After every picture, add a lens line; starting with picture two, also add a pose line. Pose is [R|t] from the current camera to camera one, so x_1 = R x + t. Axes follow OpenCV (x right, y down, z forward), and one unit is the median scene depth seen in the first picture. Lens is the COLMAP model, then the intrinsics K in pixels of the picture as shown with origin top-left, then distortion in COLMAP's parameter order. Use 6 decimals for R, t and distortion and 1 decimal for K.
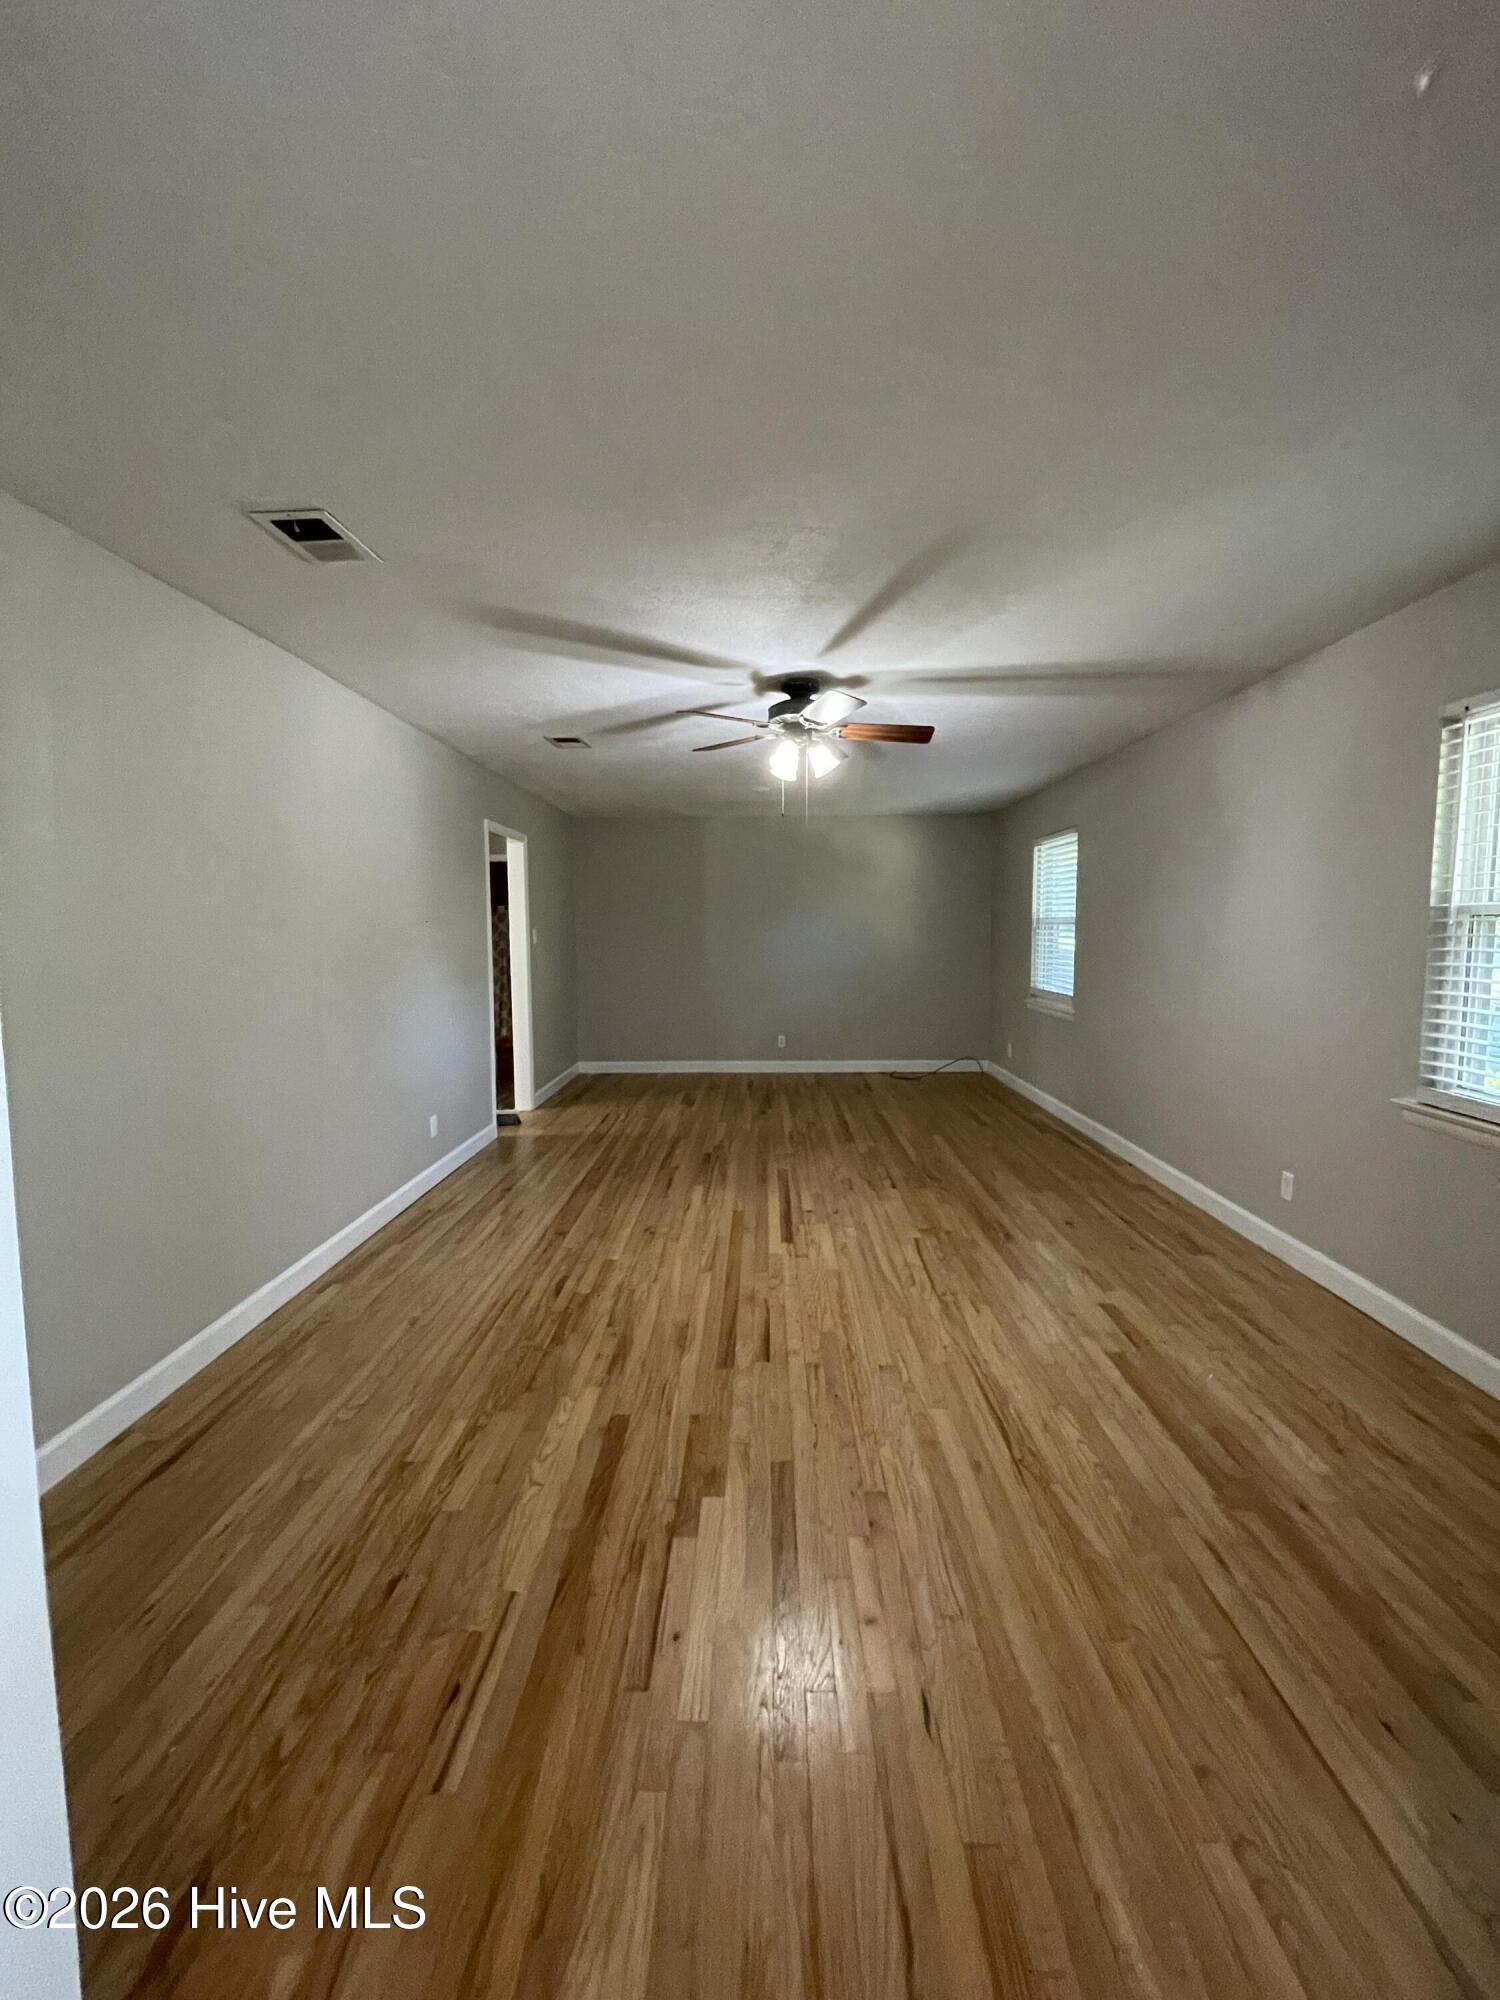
lens RADIAL K [[811.3, 0, 750.2], [0, 811.3, 990.8], [0, 0, 1]] dist [-0.003873, 0.000752]
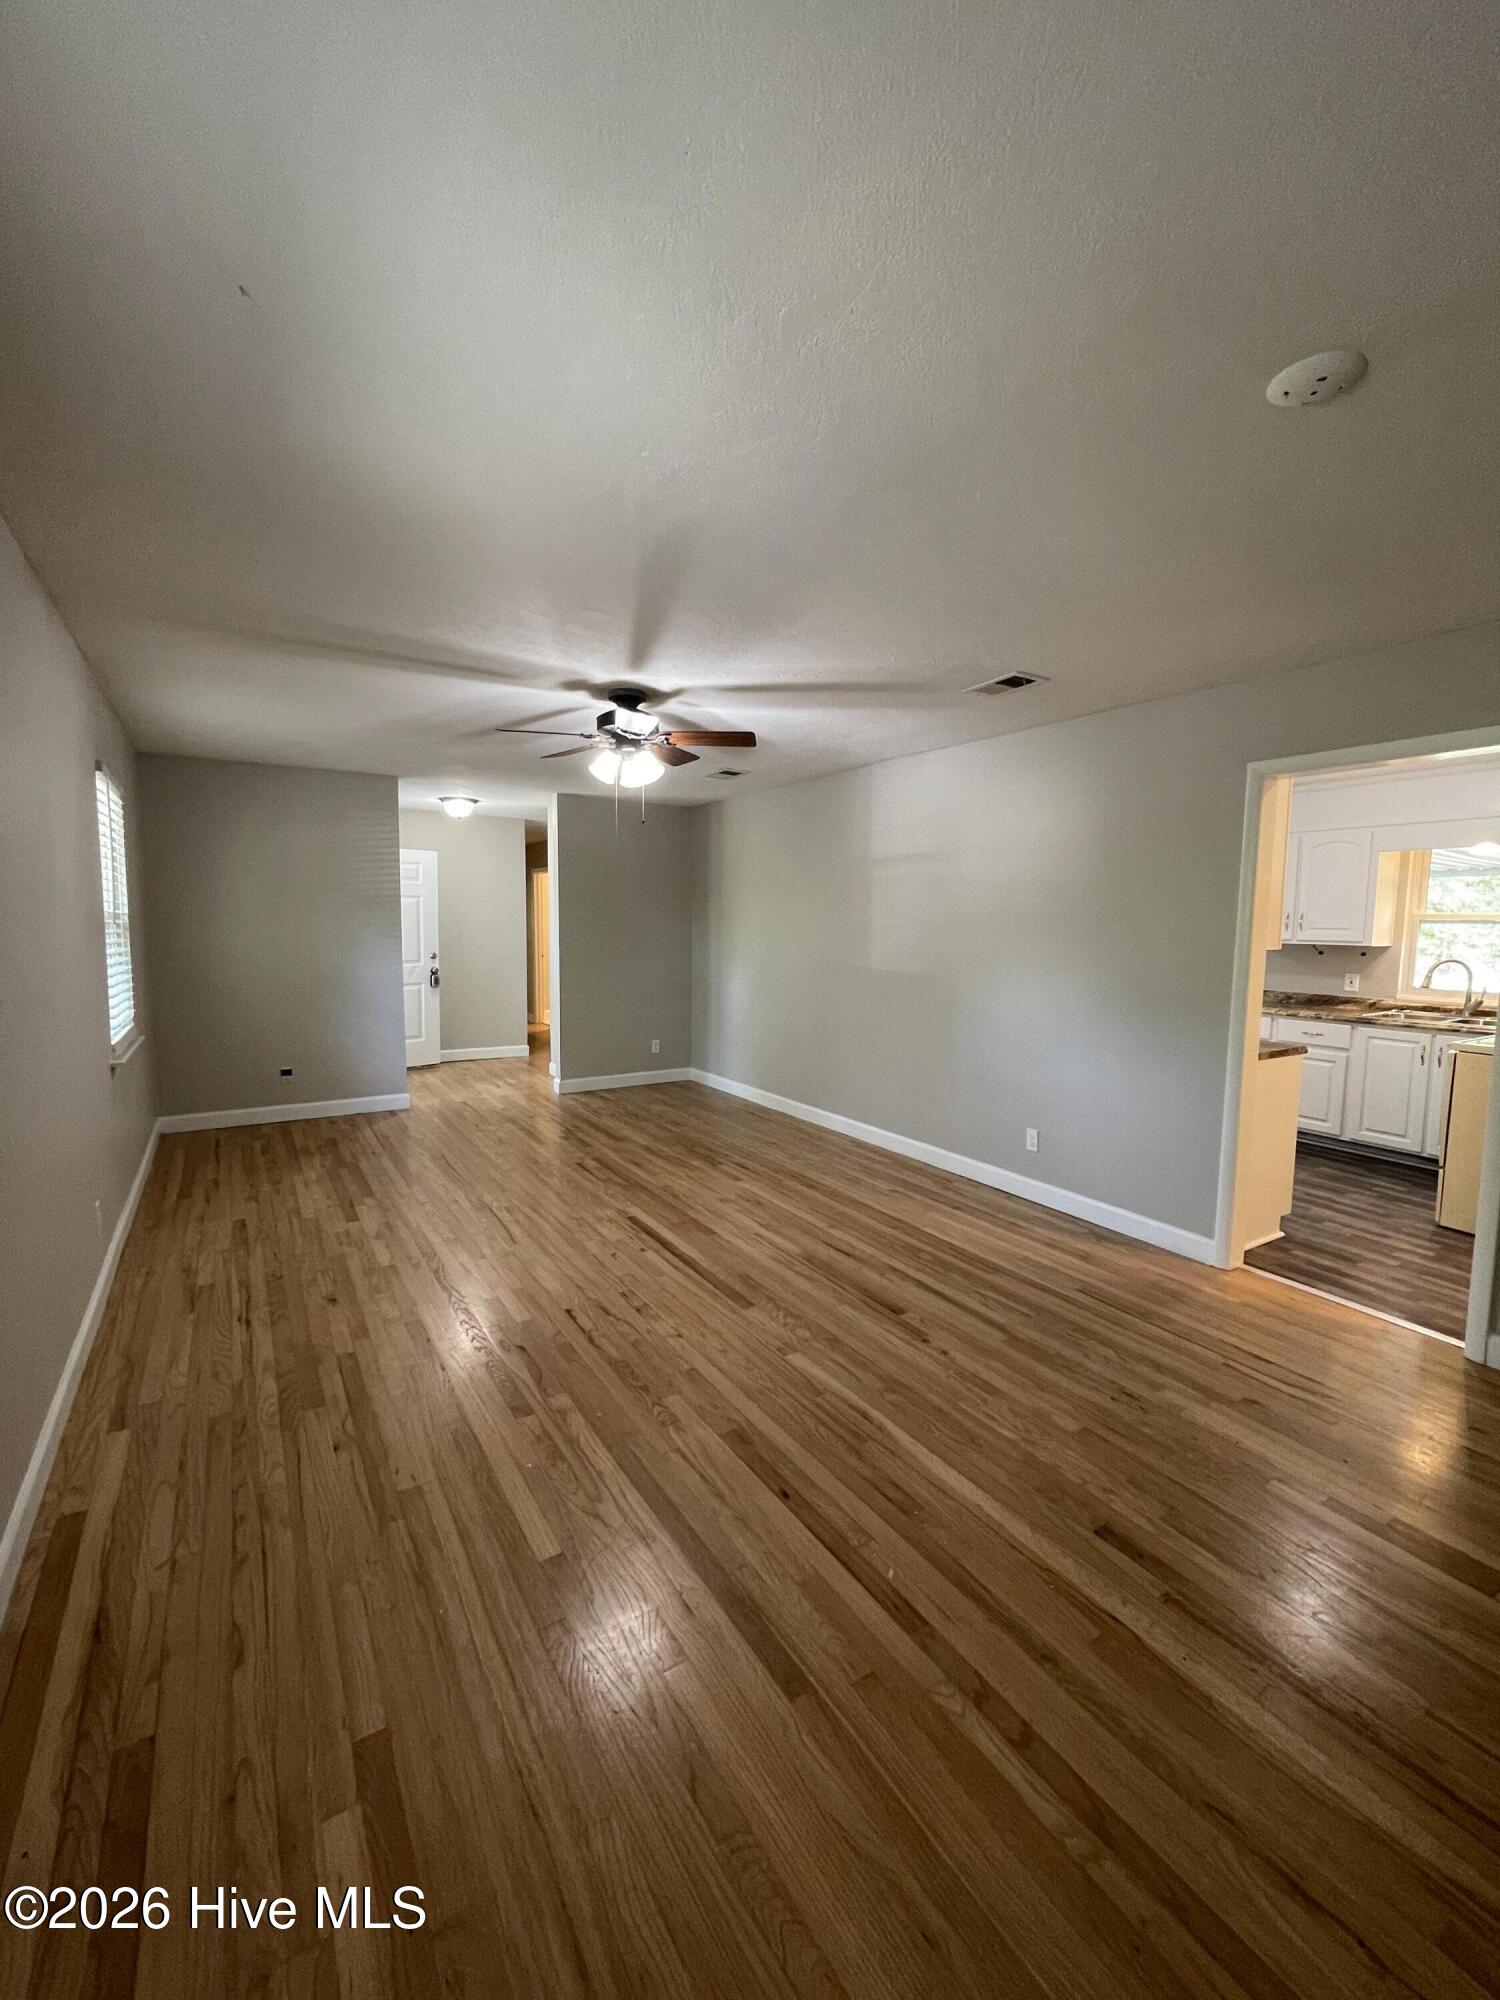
lens RADIAL K [[811.3, 0, 749.4], [0, 811.3, 994.7], [0, 0, 1]] dist [-0.003873, 0.000752]
pose [[-0.832352, 0.044504, -0.552457, 0.535655], [-0.051851, 0.986147, 0.157561, -0.177192], [0.551816, 0.159792, -0.818514, 2.055002]]
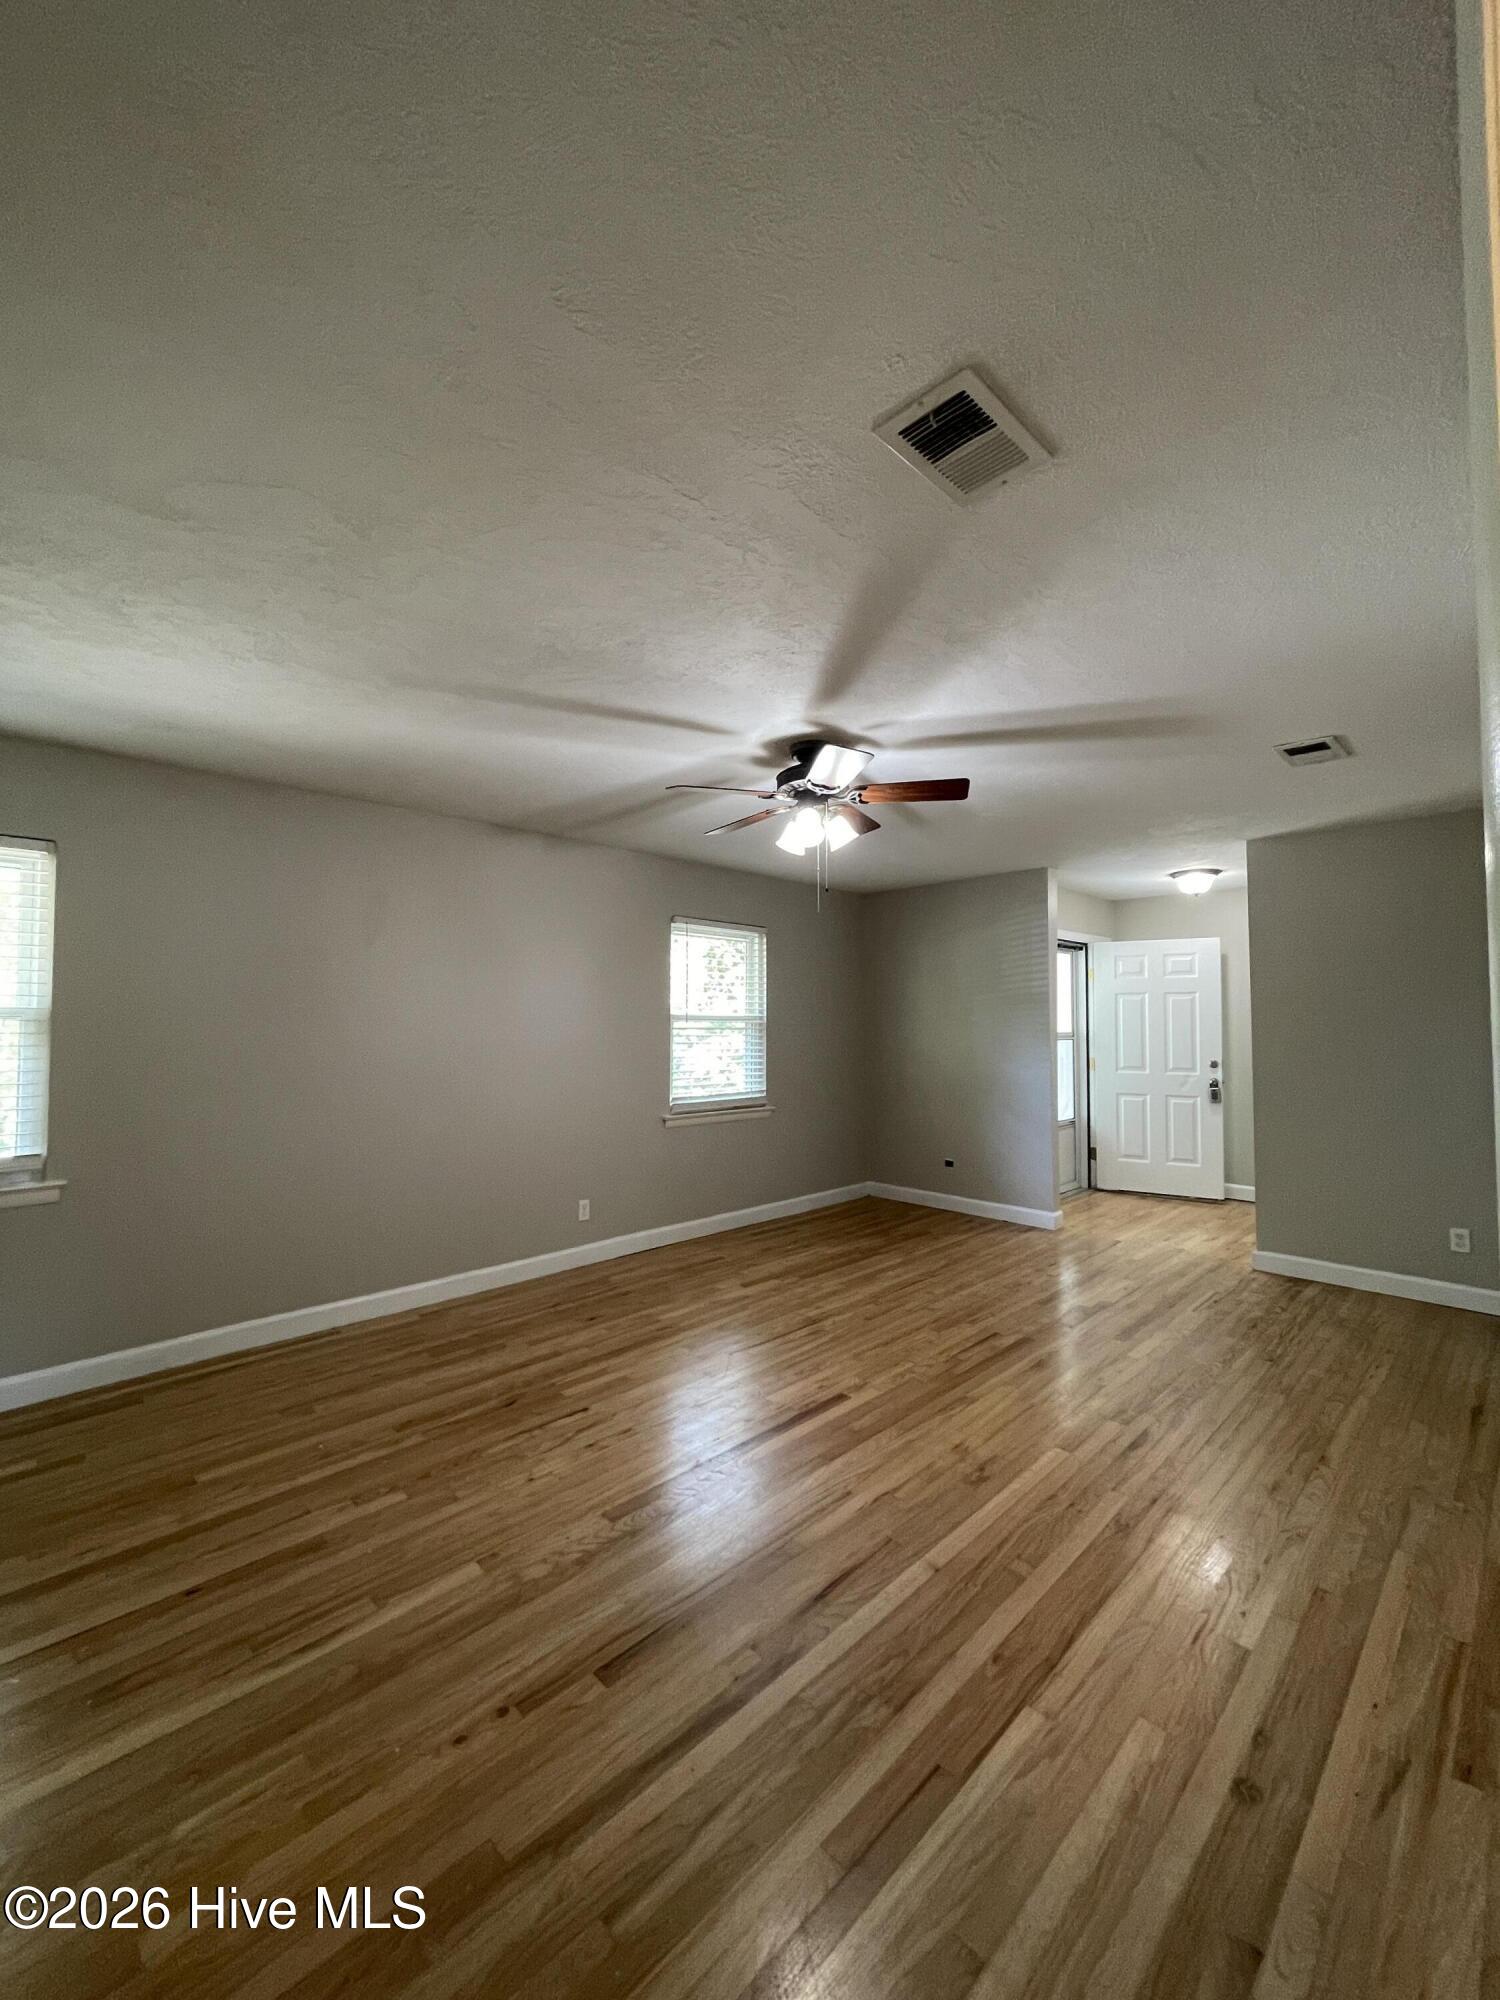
lens RADIAL K [[811.3, 0, 743.1], [0, 811.3, 995.8], [0, 0, 1]] dist [-0.003873, 0.000752]
pose [[-0.715714, 0.029012, 0.697791, -0.507423], [0.058916, 0.998083, 0.018933, -0.134522], [-0.695904, 0.054662, -0.716051, 1.755148]]
